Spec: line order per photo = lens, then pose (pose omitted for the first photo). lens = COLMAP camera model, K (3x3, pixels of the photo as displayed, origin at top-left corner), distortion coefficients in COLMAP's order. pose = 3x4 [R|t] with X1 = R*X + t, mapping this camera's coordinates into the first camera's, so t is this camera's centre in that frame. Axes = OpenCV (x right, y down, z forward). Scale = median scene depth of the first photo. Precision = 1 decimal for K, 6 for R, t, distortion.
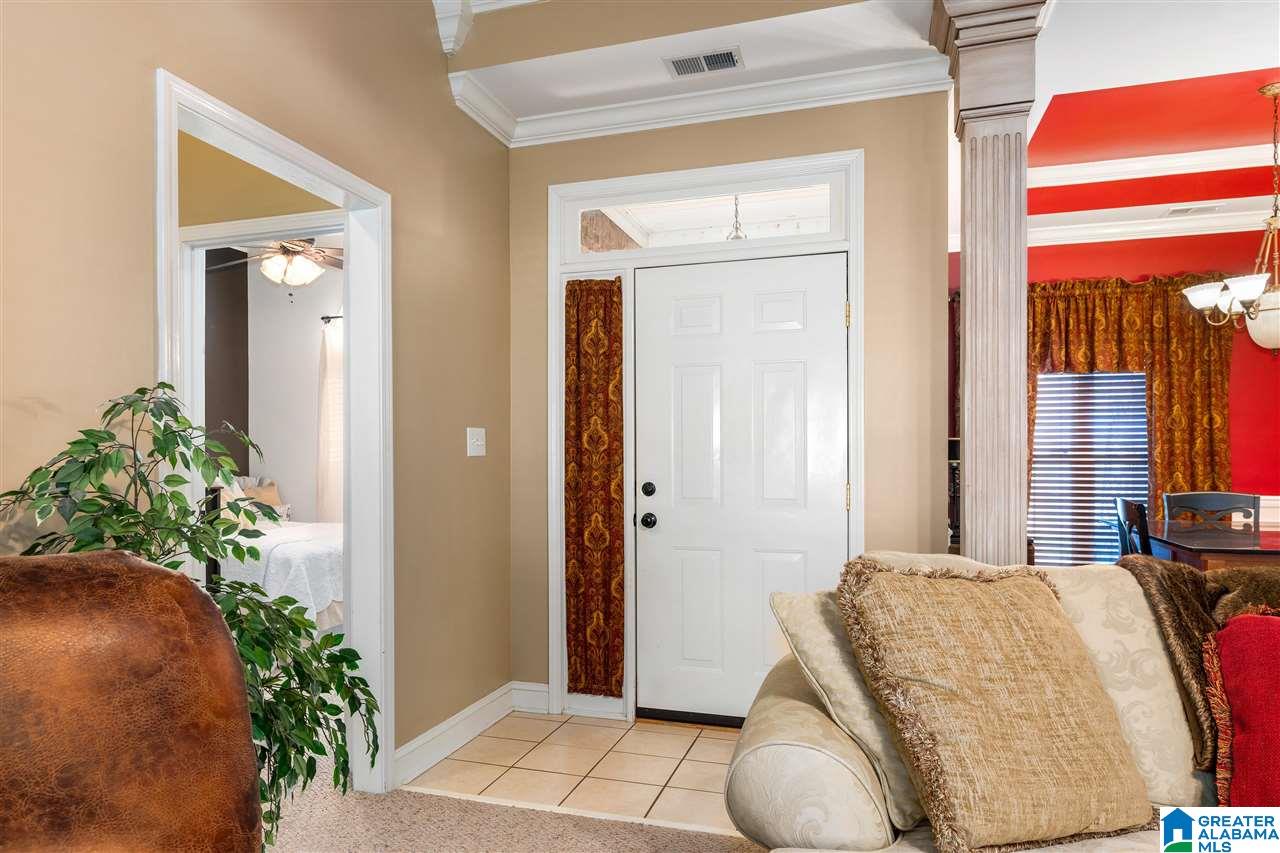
lens RADIAL K [[955.8, 0, 638.9], [0, 955.8, 464.6], [0, 0, 1]] dist [-0.002959, -0.000333]
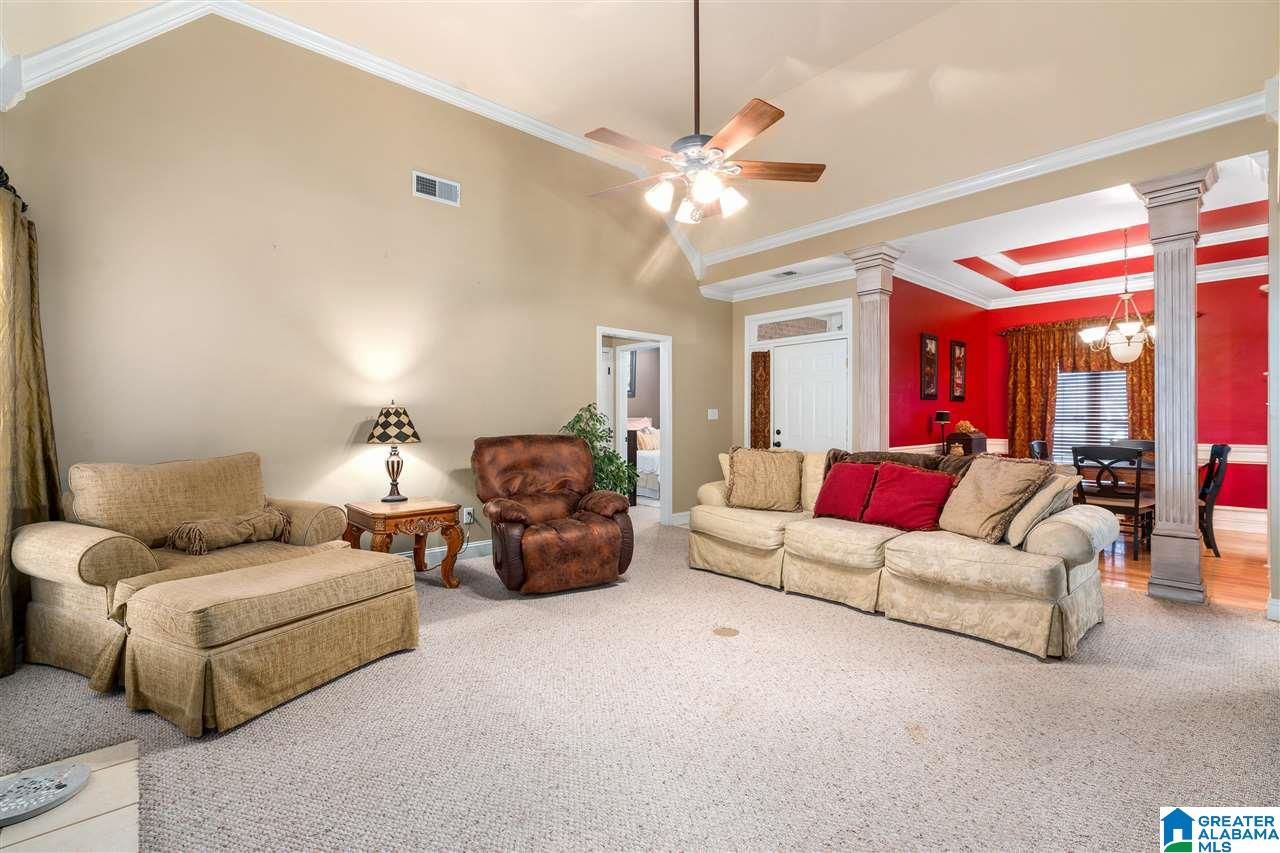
lens RADIAL K [[569.9, 0, 640.0], [0, 569.9, 426.5], [0, 0, 1]] dist [0.001224, 0.000711]
pose [[0.879752, 0.006570, -0.475388, 0.406848], [-0.004623, 0.999975, 0.005265, 0.003955], [0.475411, -0.002435, 0.879761, -0.527263]]
